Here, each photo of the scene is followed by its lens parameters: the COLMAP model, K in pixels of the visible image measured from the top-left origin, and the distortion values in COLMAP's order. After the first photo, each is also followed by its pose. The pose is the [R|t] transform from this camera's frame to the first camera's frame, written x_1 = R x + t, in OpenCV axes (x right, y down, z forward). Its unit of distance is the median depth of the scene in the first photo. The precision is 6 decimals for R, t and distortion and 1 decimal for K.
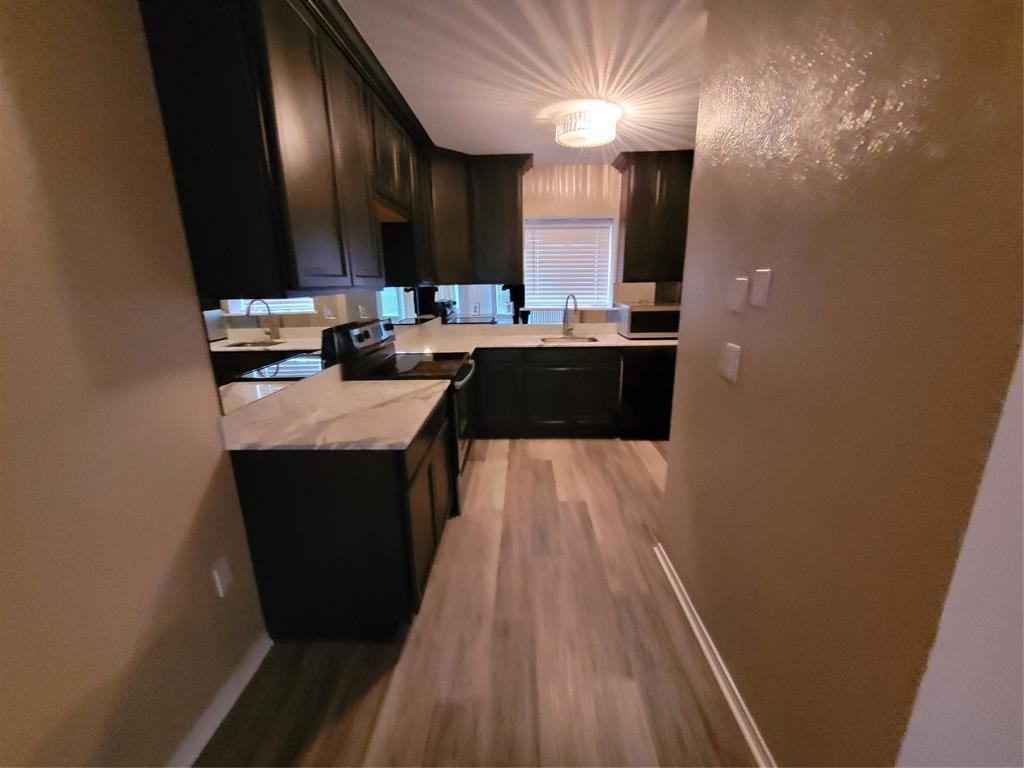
lens RADIAL K [[400.1, 0, 512.0], [0, 400.1, 384.0], [0, 0, 1]] dist [-0.000644, 0.000001]
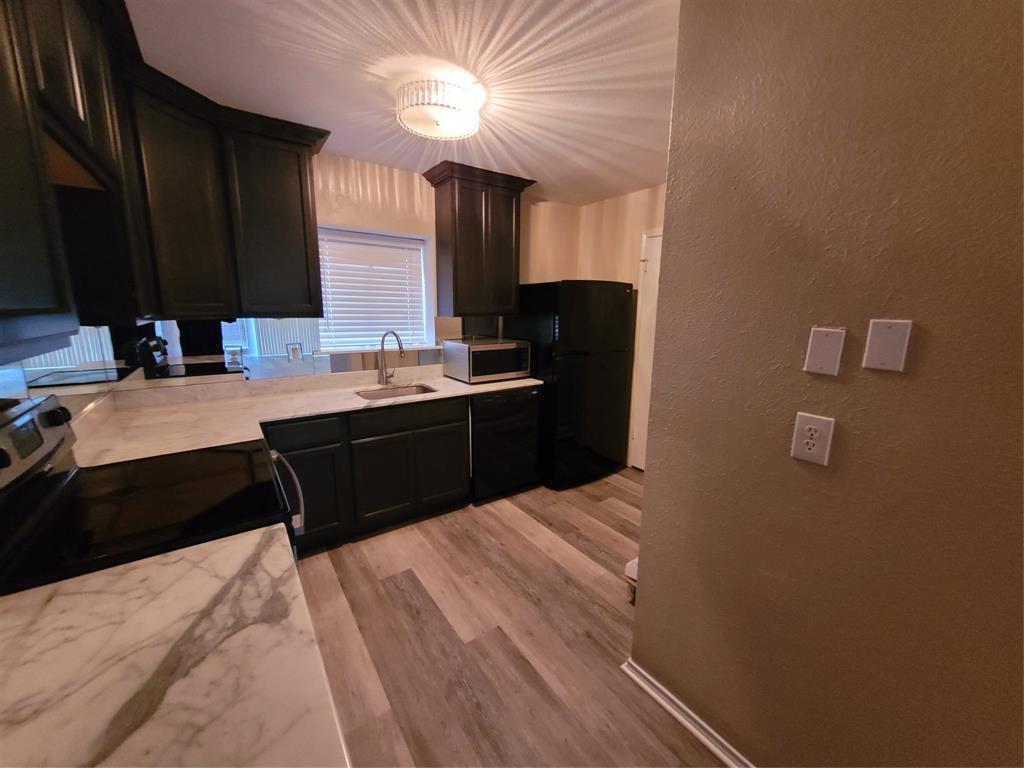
lens RADIAL K [[400.1, 0, 512.0], [0, 400.1, 384.0], [0, 0, 1]] dist [-0.000644, 0.000001]
pose [[0.803723, -0.088150, 0.588438, -0.139092], [0.125885, 0.991769, -0.023372, -0.089214], [-0.581534, 0.092860, 0.808205, 0.299525]]
